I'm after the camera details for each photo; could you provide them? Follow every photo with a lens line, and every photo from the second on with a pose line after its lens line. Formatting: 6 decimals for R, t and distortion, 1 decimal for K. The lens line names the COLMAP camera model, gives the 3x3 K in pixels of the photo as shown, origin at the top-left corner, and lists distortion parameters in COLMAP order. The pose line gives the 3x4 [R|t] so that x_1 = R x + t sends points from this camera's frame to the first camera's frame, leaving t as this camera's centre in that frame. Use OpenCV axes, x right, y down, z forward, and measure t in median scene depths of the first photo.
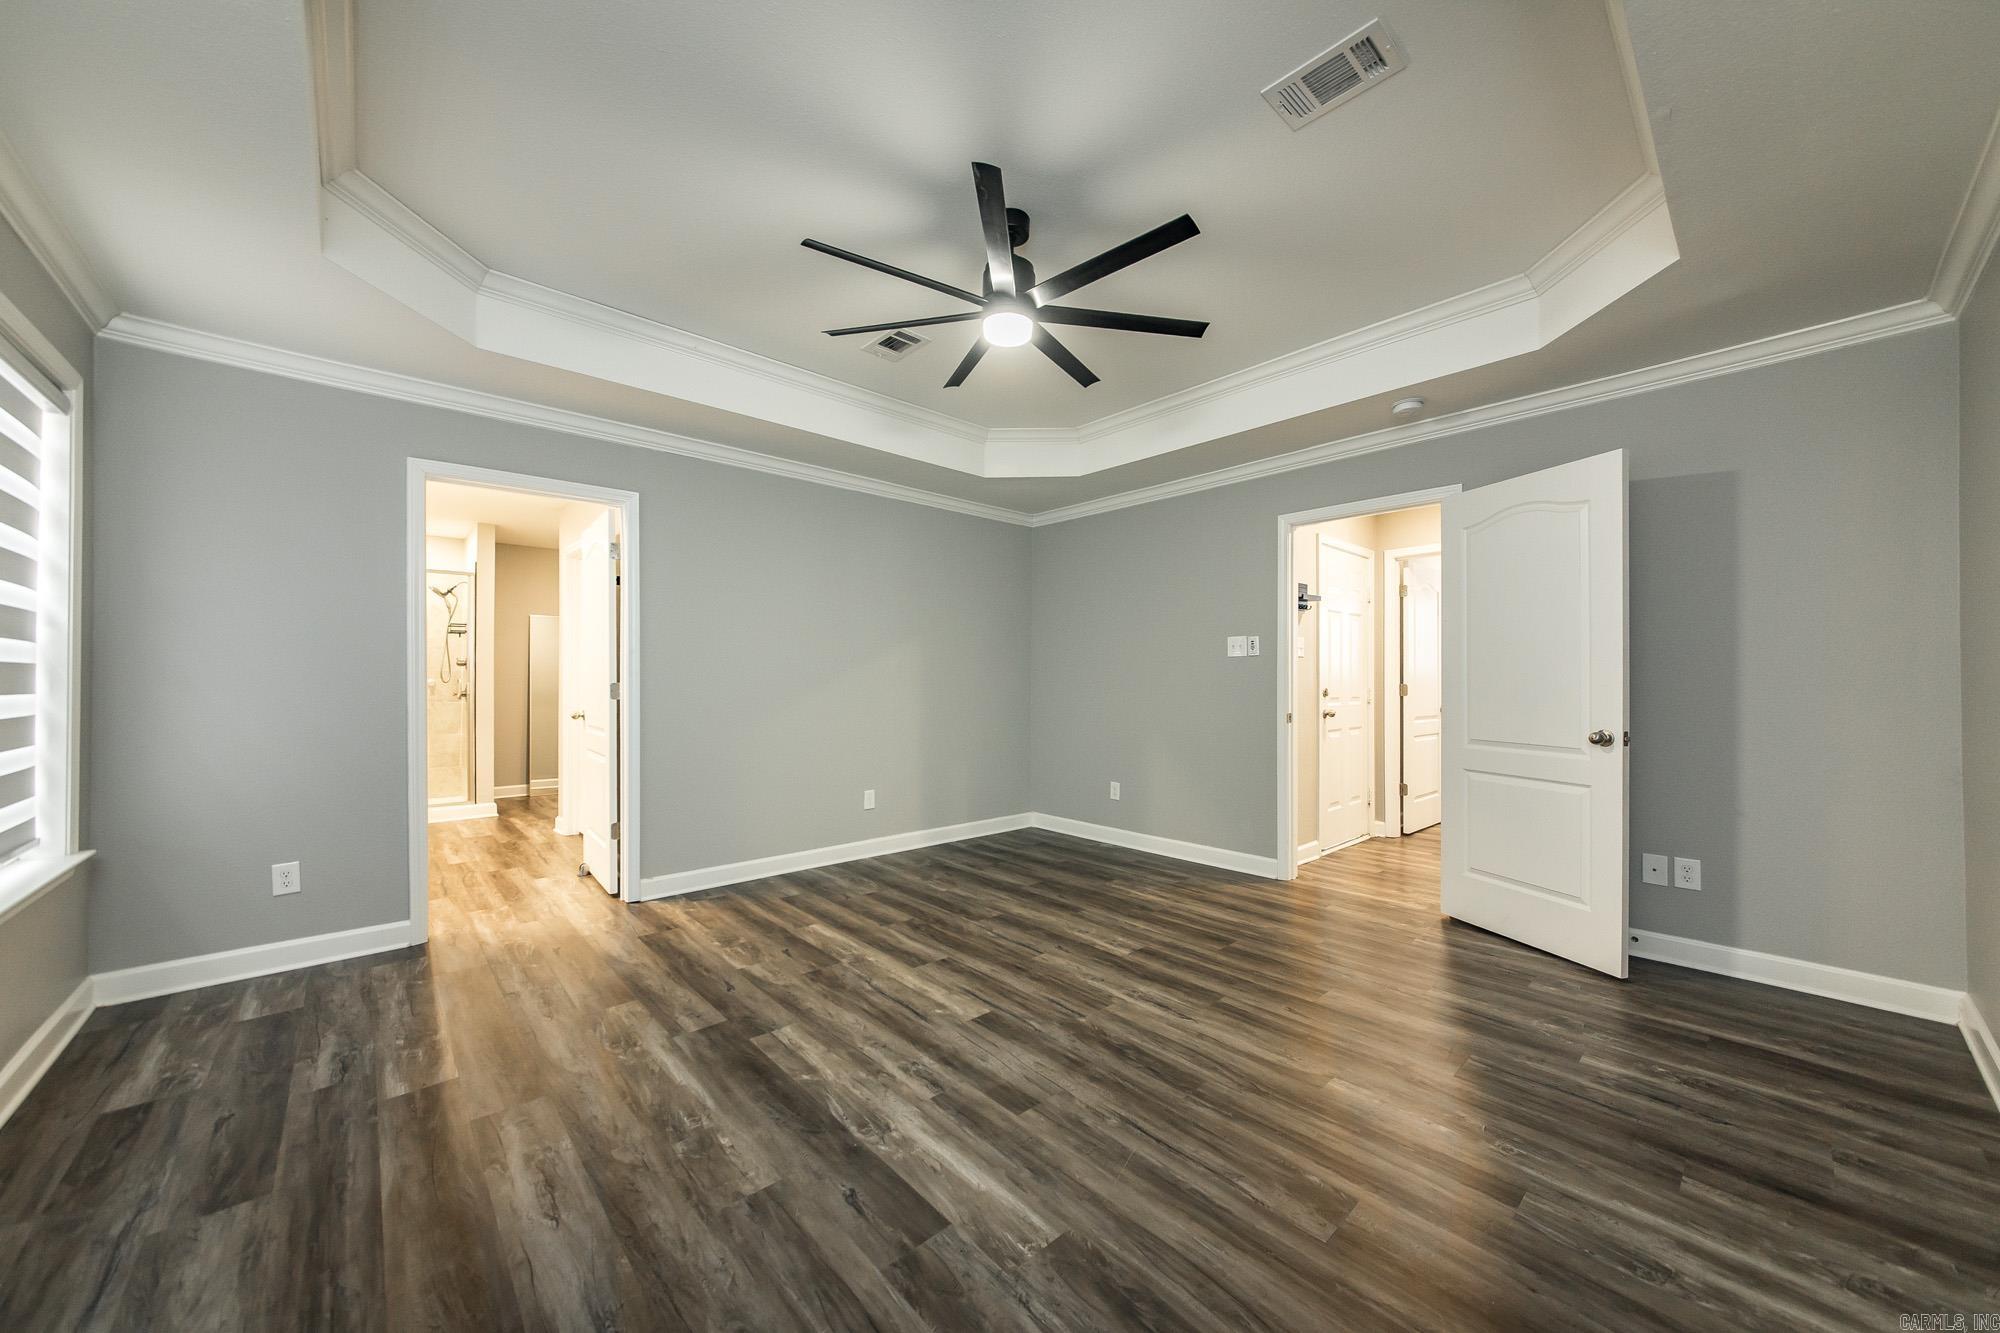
lens RADIAL K [[736.1, 0, 1001.6], [0, 736.1, 664.4], [0, 0, 1]] dist [-0.007382, 0.000722]
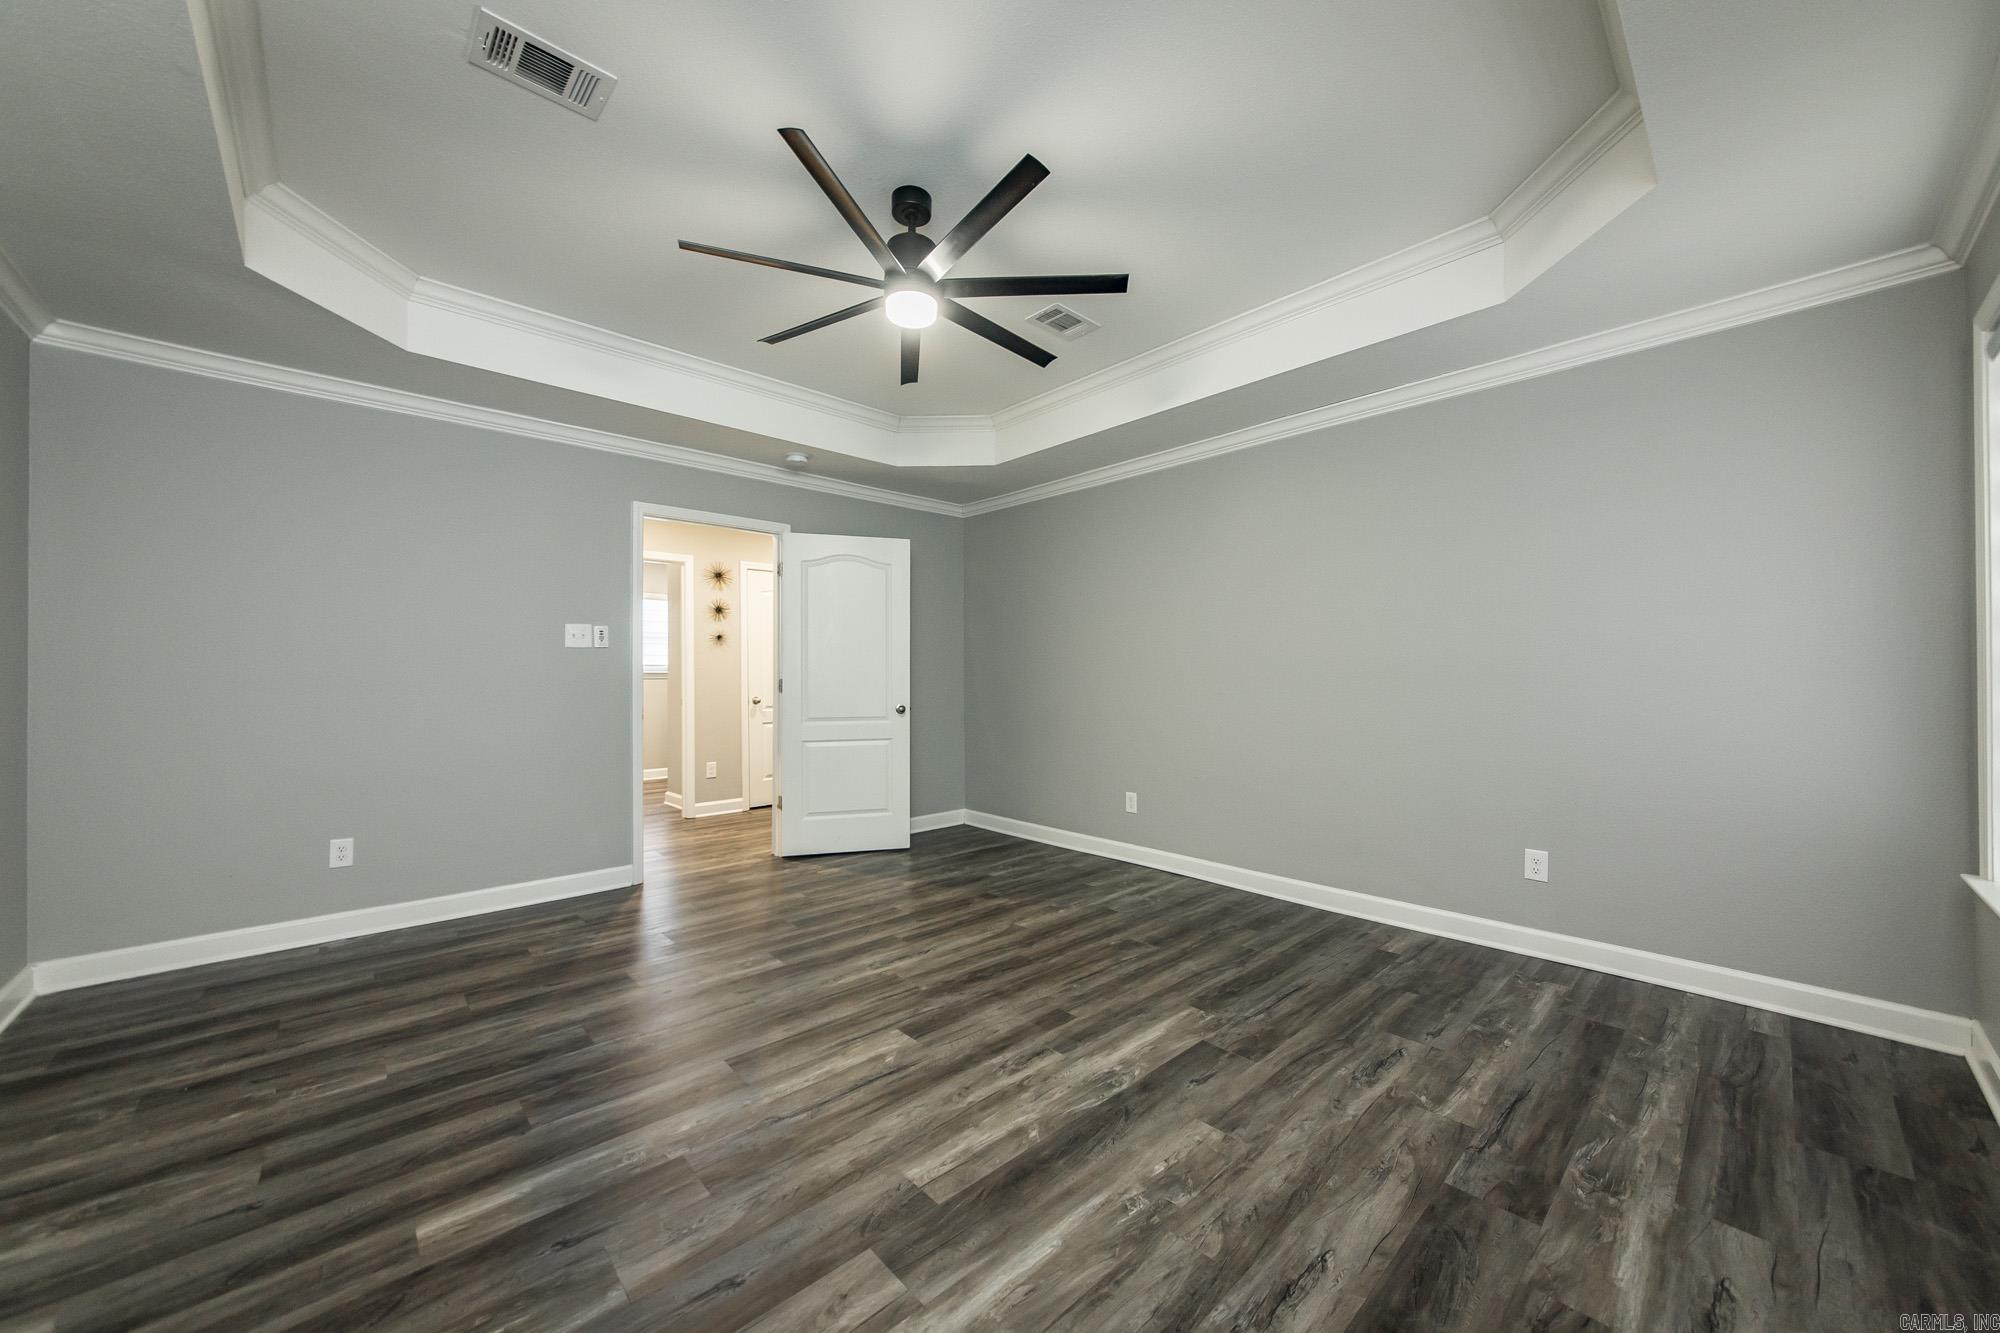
lens RADIAL K [[736.1, 0, 992.3], [0, 736.1, 672.9], [0, 0, 1]] dist [-0.007382, 0.000722]
pose [[-0.024225, -0.000754, 0.999706, -1.071102], [-0.019093, 0.999818, 0.000292, 0.016530], [-0.999524, -0.019080, -0.024235, 1.020744]]
